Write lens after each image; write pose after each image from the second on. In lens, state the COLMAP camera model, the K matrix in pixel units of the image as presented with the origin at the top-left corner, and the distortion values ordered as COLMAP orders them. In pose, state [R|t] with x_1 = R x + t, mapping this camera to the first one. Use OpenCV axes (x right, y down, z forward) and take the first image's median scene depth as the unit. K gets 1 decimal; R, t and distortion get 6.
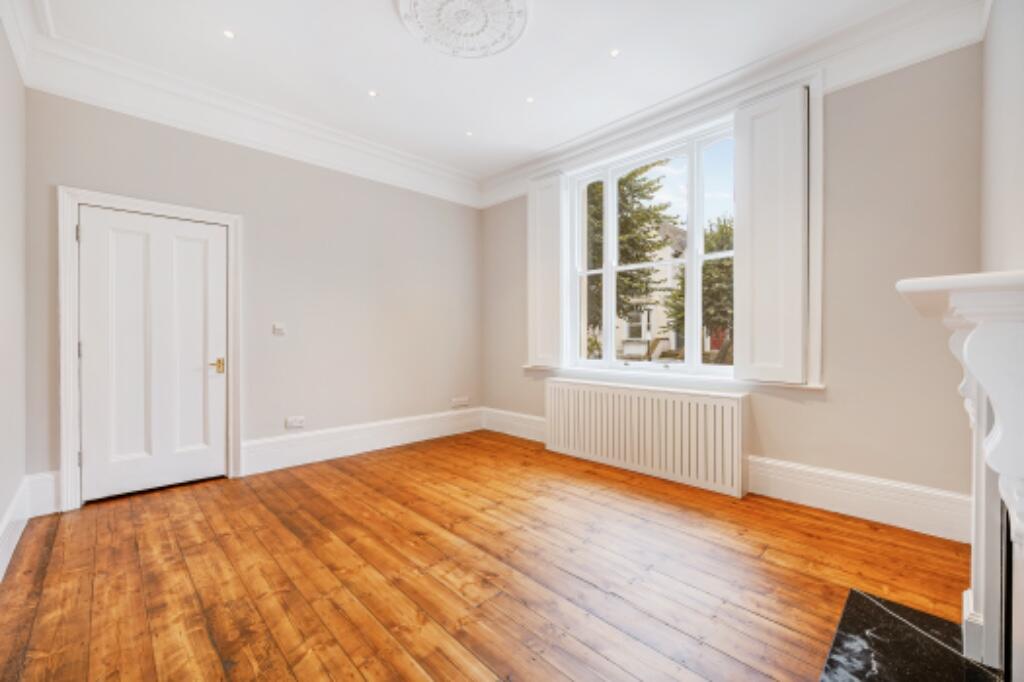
lens RADIAL K [[413.7, 0, 511.5], [0, 413.7, 340.9], [0, 0, 1]] dist [-0.000425, -0.000147]
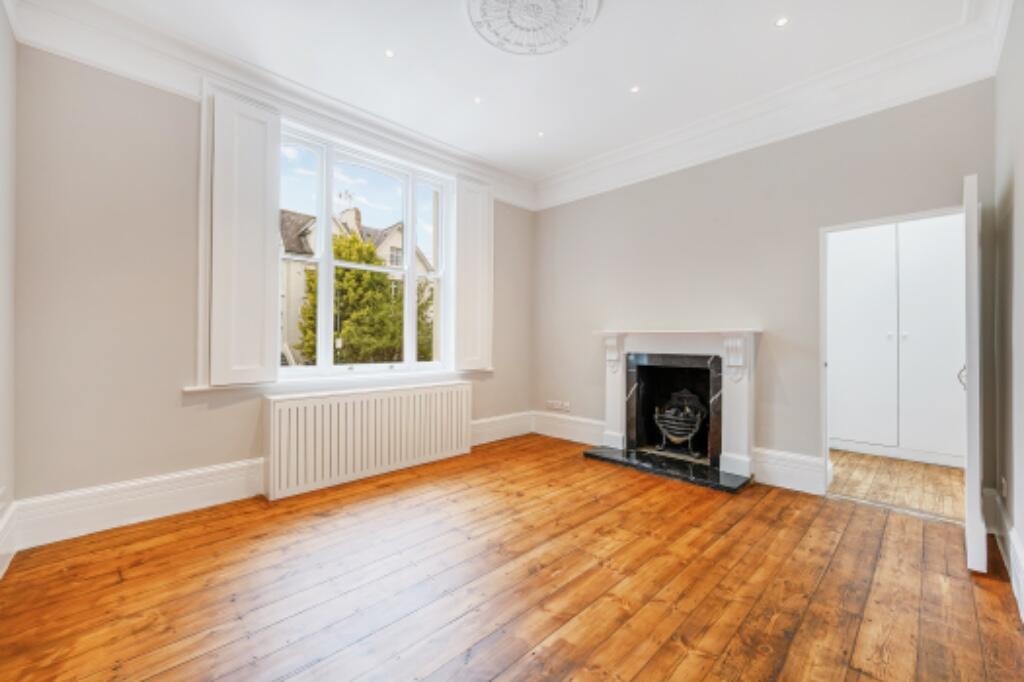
lens RADIAL K [[413.7, 0, 511.5], [0, 413.7, 340.9], [0, 0, 1]] dist [-0.000425, -0.000147]
pose [[0.000353, 0.000295, 1.000000, -1.221052], [0.006079, 0.999981, -0.000297, -0.007024], [-0.999981, 0.006079, 0.000351, 1.183184]]
